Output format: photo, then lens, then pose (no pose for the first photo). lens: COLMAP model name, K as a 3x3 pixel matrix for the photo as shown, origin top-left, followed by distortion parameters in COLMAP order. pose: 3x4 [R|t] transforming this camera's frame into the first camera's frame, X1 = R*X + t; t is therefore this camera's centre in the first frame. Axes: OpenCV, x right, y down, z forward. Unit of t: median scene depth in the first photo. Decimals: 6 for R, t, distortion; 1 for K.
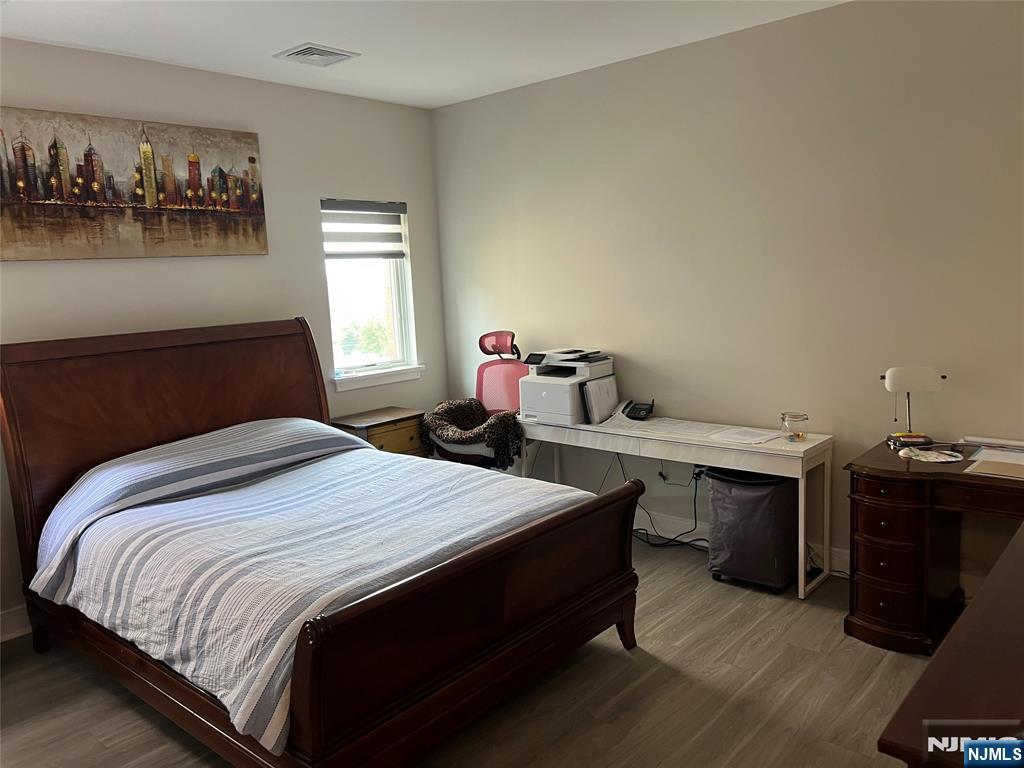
lens RADIAL K [[769.8, 0, 512.0], [0, 769.8, 384.0], [0, 0, 1]] dist [0.045837, -0.049949]
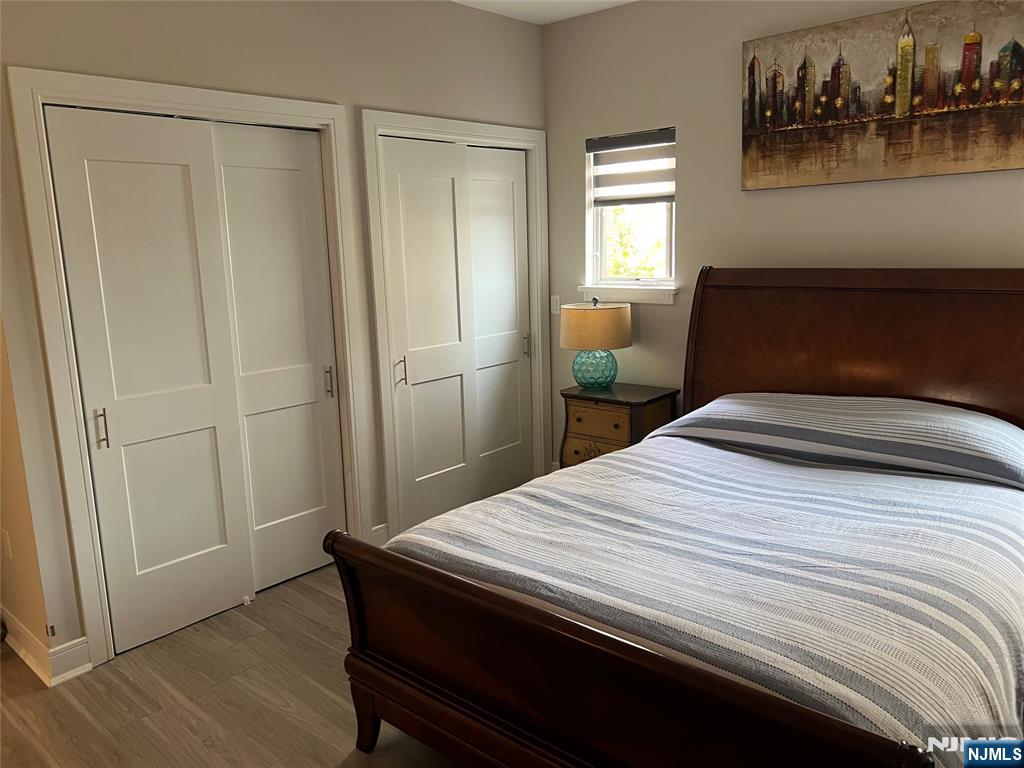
lens RADIAL K [[769.8, 0, 512.0], [0, 769.8, 384.0], [0, 0, 1]] dist [0.045837, -0.049949]
pose [[-0.013306, 0.234873, -0.971935, 0.423304], [-0.110063, 0.965771, 0.234890, -0.107255], [0.993836, 0.110100, 0.013000, 0.641352]]
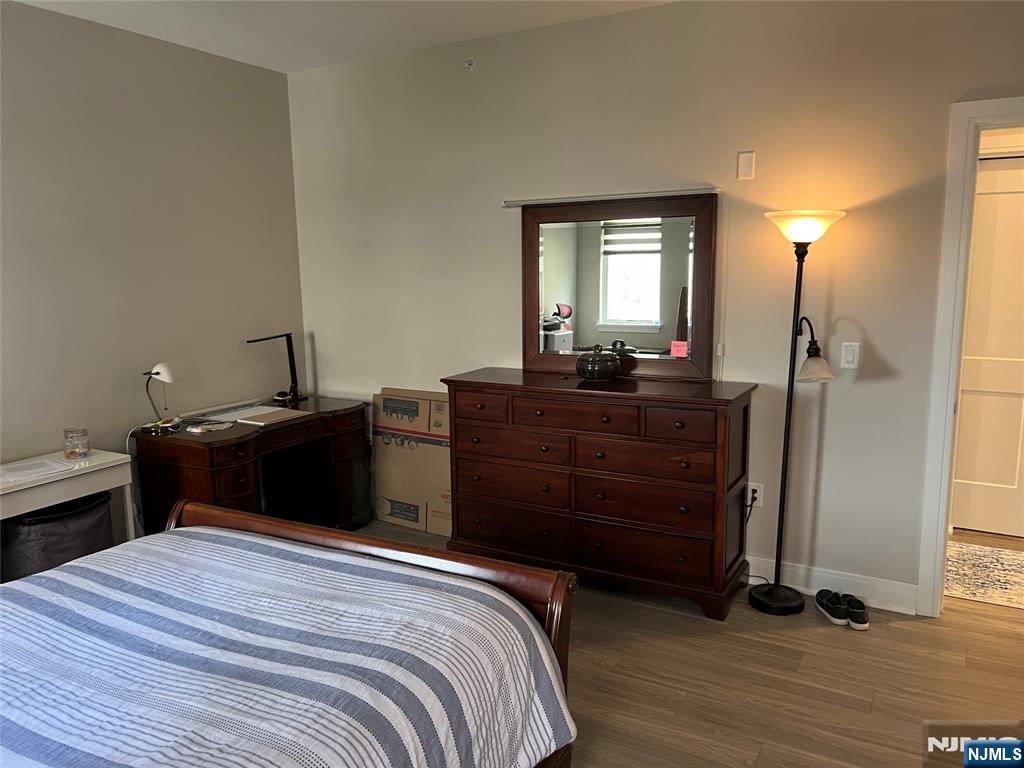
lens RADIAL K [[769.8, 0, 512.0], [0, 769.8, 384.0], [0, 0, 1]] dist [0.045837, -0.049949]
pose [[-0.202494, -0.111484, 0.972917, -0.672206], [0.161935, 0.976010, 0.145542, -0.069417], [-0.965802, 0.187020, -0.179583, 0.637815]]
